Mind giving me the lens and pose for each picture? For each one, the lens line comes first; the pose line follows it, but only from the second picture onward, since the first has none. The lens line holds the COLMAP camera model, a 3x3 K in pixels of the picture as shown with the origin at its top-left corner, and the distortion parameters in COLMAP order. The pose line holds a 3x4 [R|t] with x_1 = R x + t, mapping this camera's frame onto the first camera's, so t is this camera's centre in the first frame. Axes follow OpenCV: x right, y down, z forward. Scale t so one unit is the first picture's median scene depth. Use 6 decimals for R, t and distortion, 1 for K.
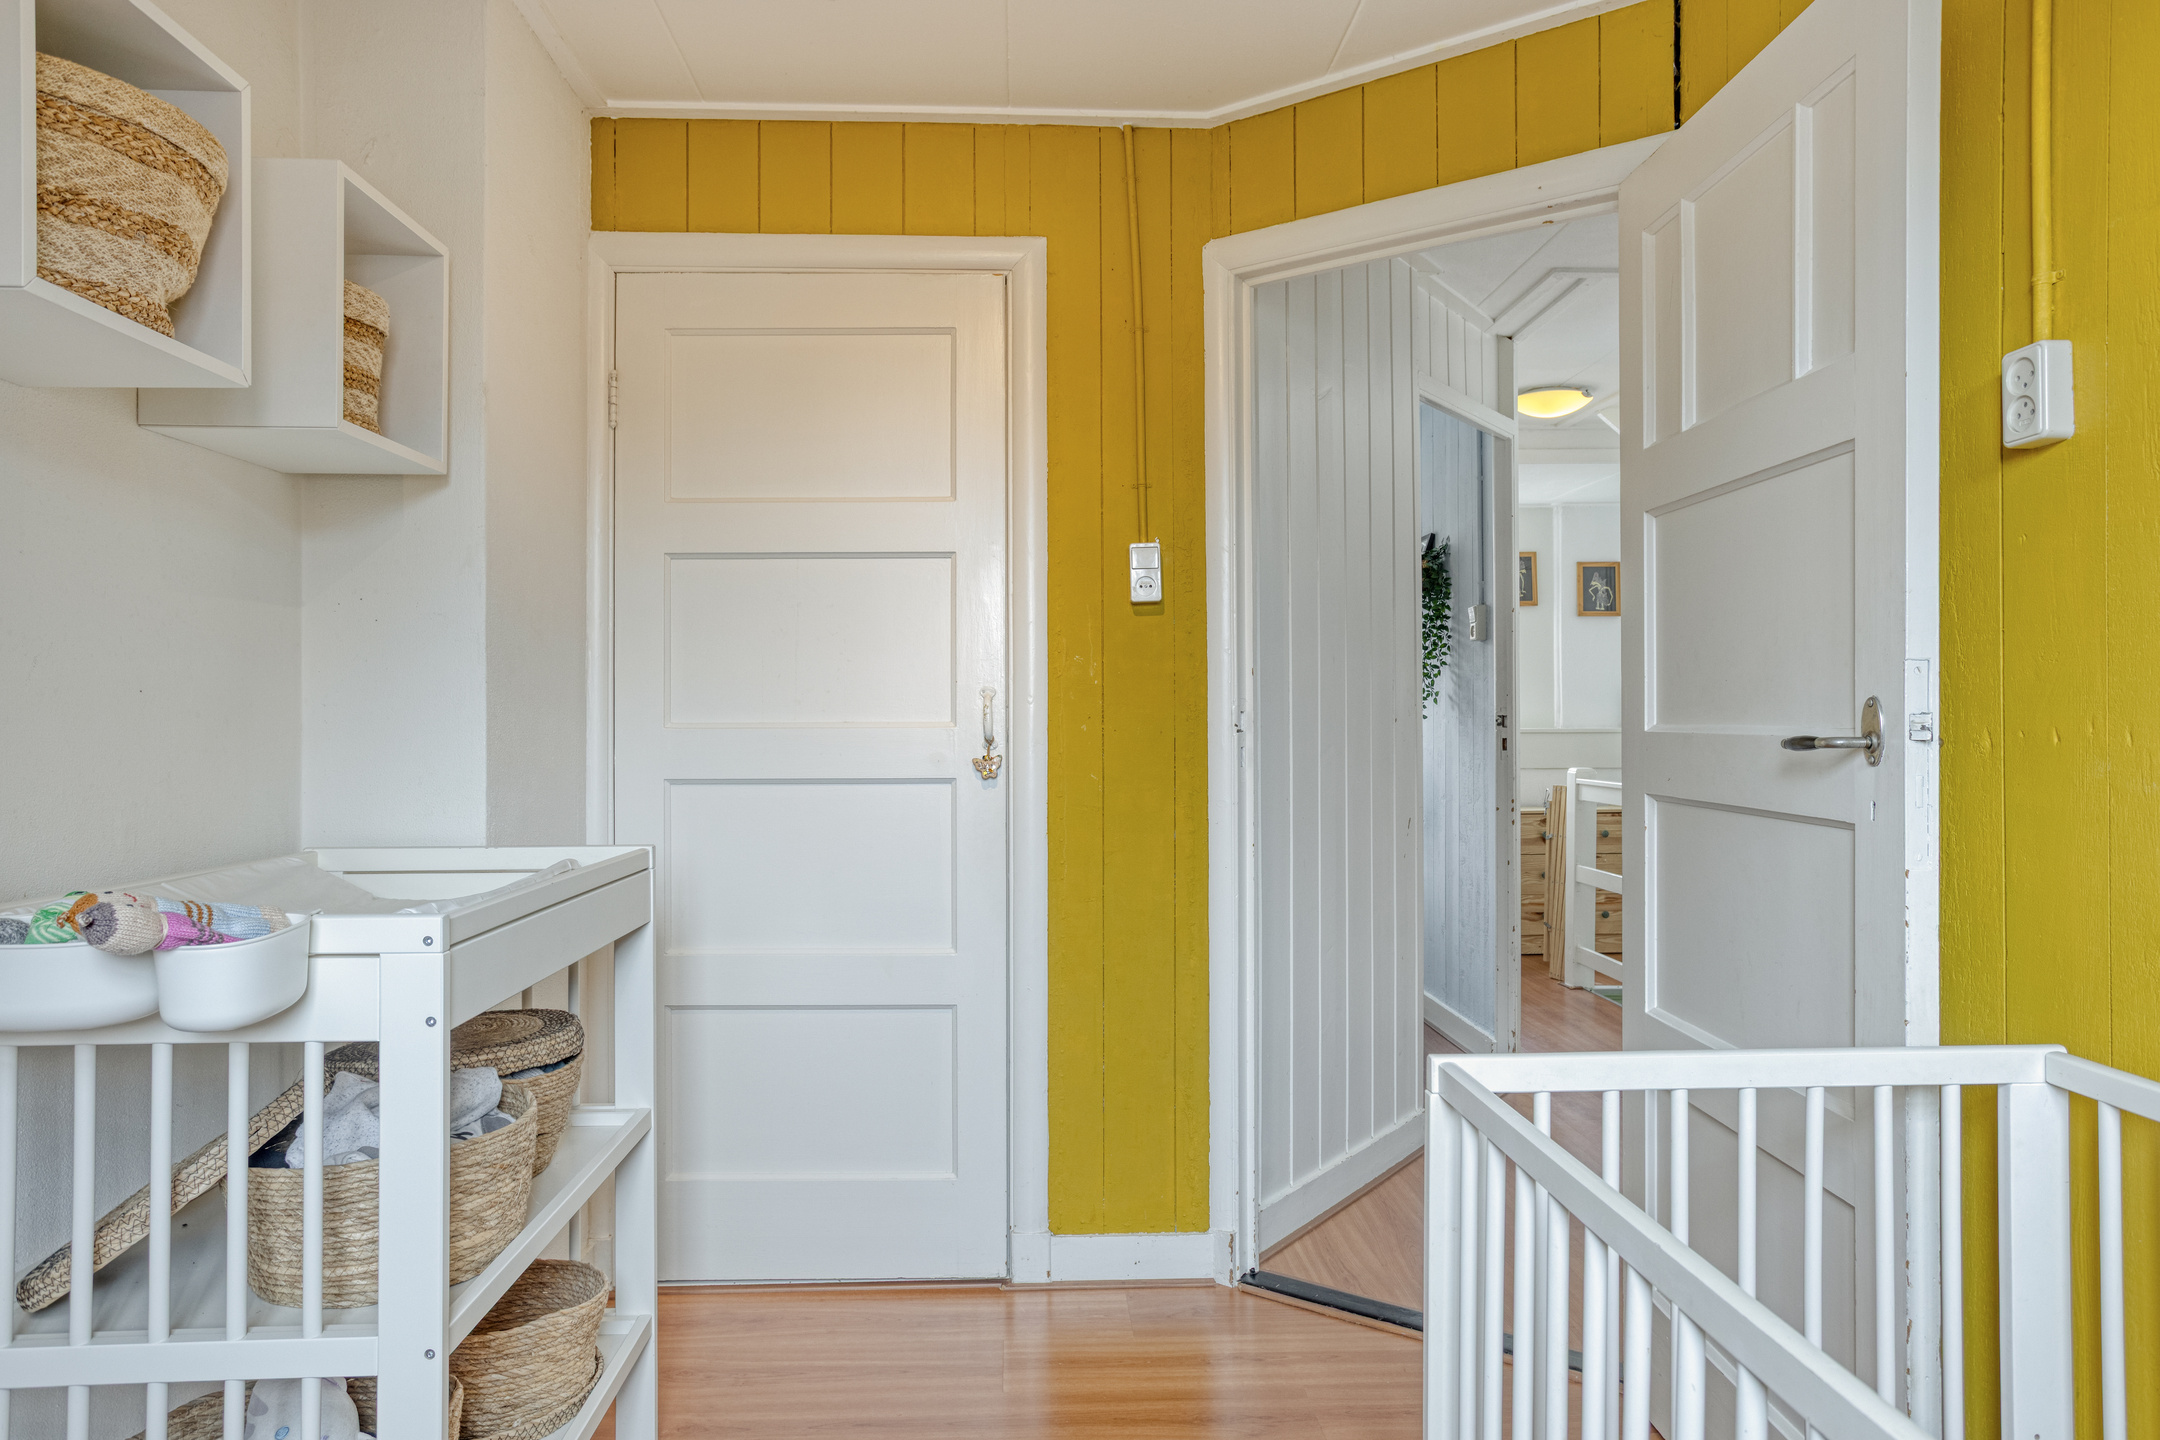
lens RADIAL K [[1349.8, 0, 1080.0], [0, 1349.8, 720.0], [0, 0, 1]] dist [0.000098, 0.000014]
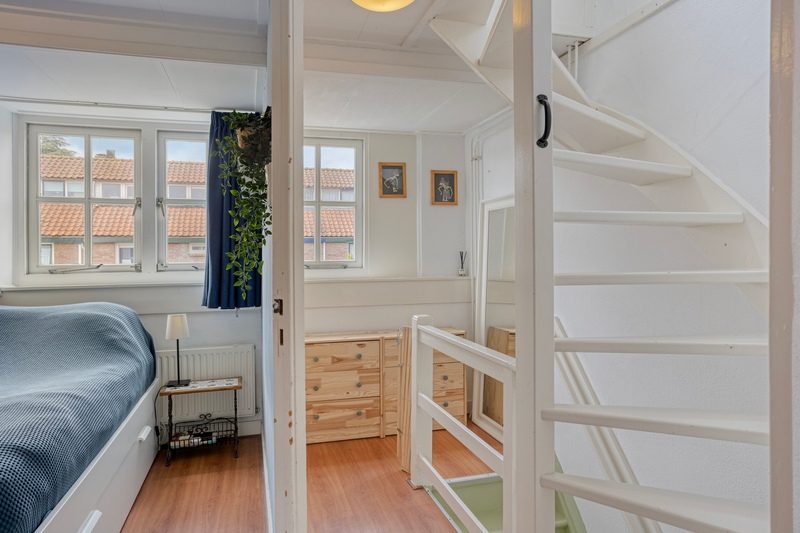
lens RADIAL K [[515.7, 0, 397.9], [0, 515.7, 259.2], [0, 0, 1]] dist [-0.032100, 0.038311]
pose [[0.972068, -0.005012, 0.234645, 0.191174], [0.003933, 0.999979, 0.005067, -0.017124], [-0.234665, -0.004003, 0.972068, 0.430237]]
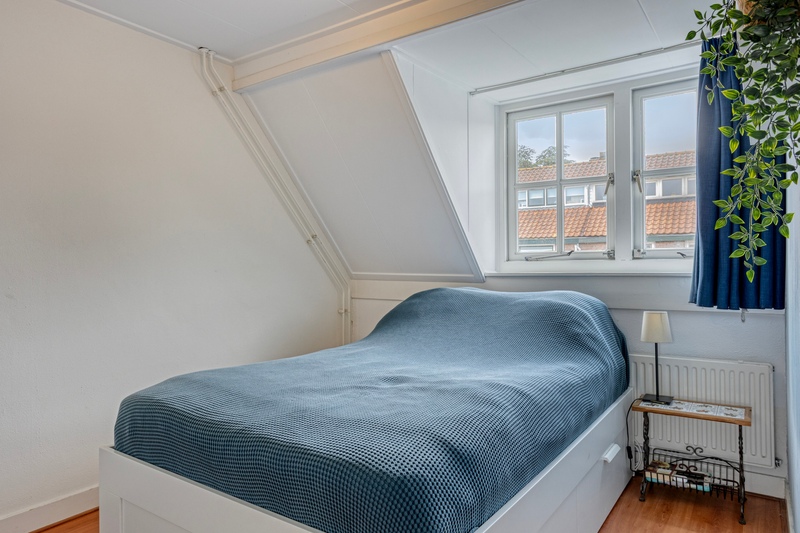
lens RADIAL K [[515.7, 0, 397.9], [0, 515.7, 259.2], [0, 0, 1]] dist [-0.032100, 0.038311]
pose [[0.786267, -0.007412, -0.617843, 0.187812], [0.003903, 0.999968, -0.007029, -0.001539], [0.617875, 0.003115, 0.786270, 0.523466]]
